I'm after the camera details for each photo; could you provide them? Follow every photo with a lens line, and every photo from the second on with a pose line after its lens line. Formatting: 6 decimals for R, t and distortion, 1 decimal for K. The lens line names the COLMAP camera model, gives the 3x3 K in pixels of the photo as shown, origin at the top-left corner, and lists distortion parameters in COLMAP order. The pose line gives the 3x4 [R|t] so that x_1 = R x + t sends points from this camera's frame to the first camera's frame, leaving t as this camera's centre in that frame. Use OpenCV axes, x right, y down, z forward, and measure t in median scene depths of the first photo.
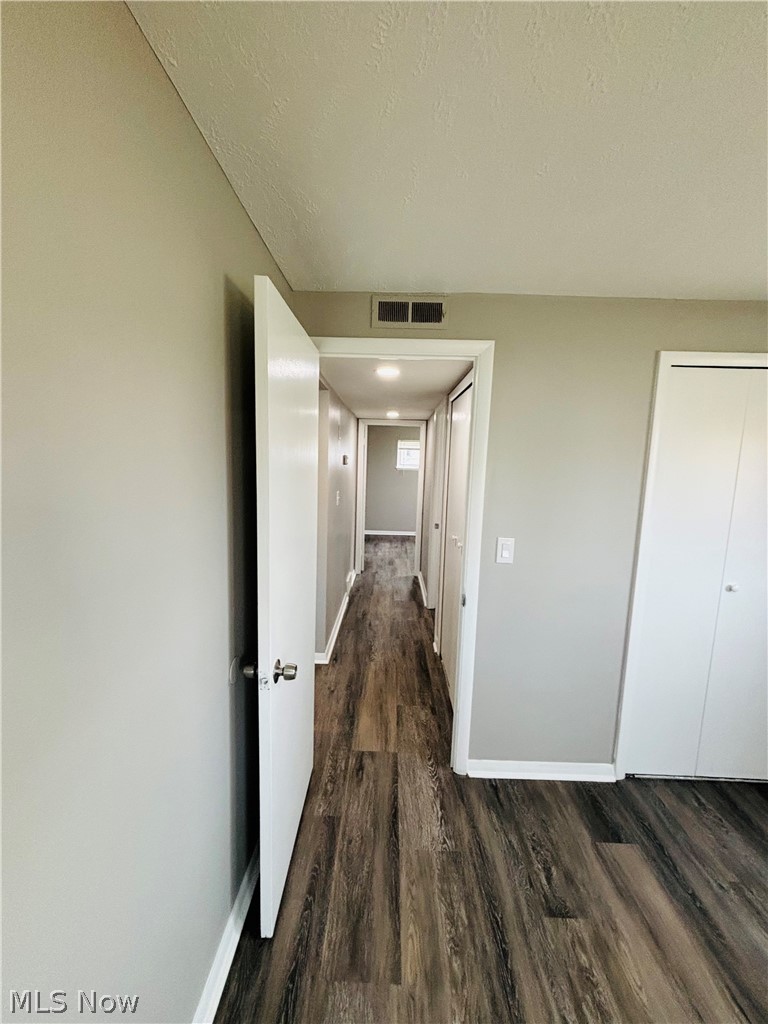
lens RADIAL K [[417.0, 0, 384.0], [0, 417.0, 512.0], [0, 0, 1]] dist [-0.000646, -0.000197]
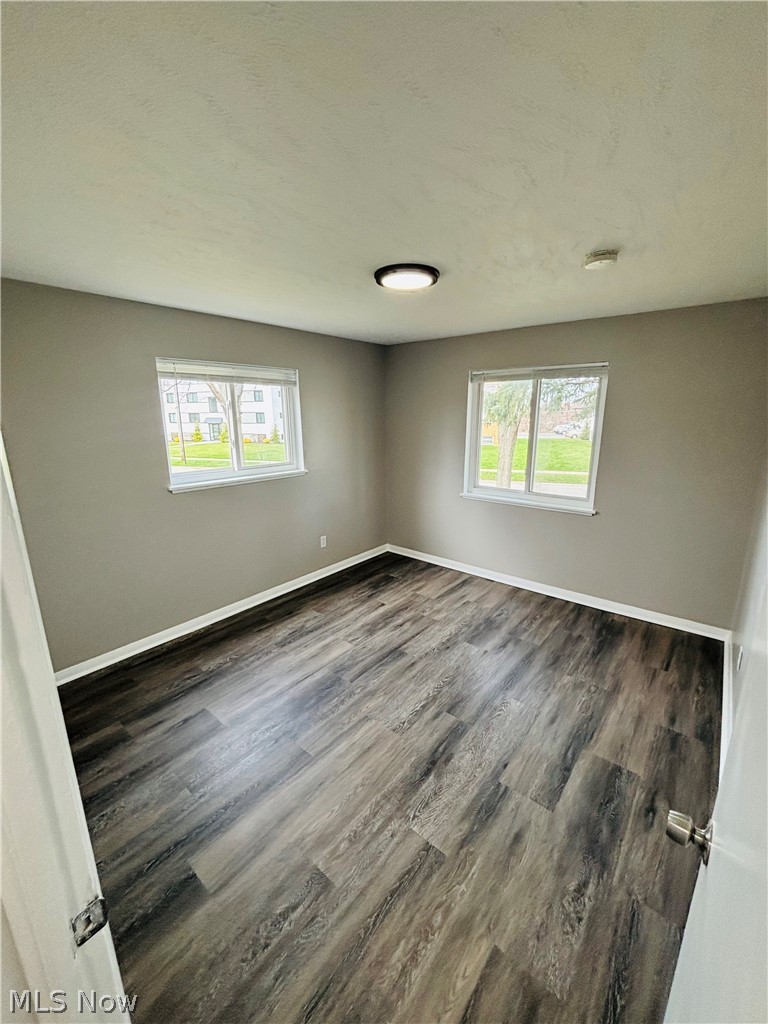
lens RADIAL K [[417.0, 0, 384.0], [0, 417.0, 512.0], [0, 0, 1]] dist [-0.000646, -0.000197]
pose [[-0.786855, -0.167211, 0.594053, -0.156409], [0.058984, 0.937811, 0.342098, -0.222819], [-0.614312, 0.304221, -0.728059, 1.389505]]
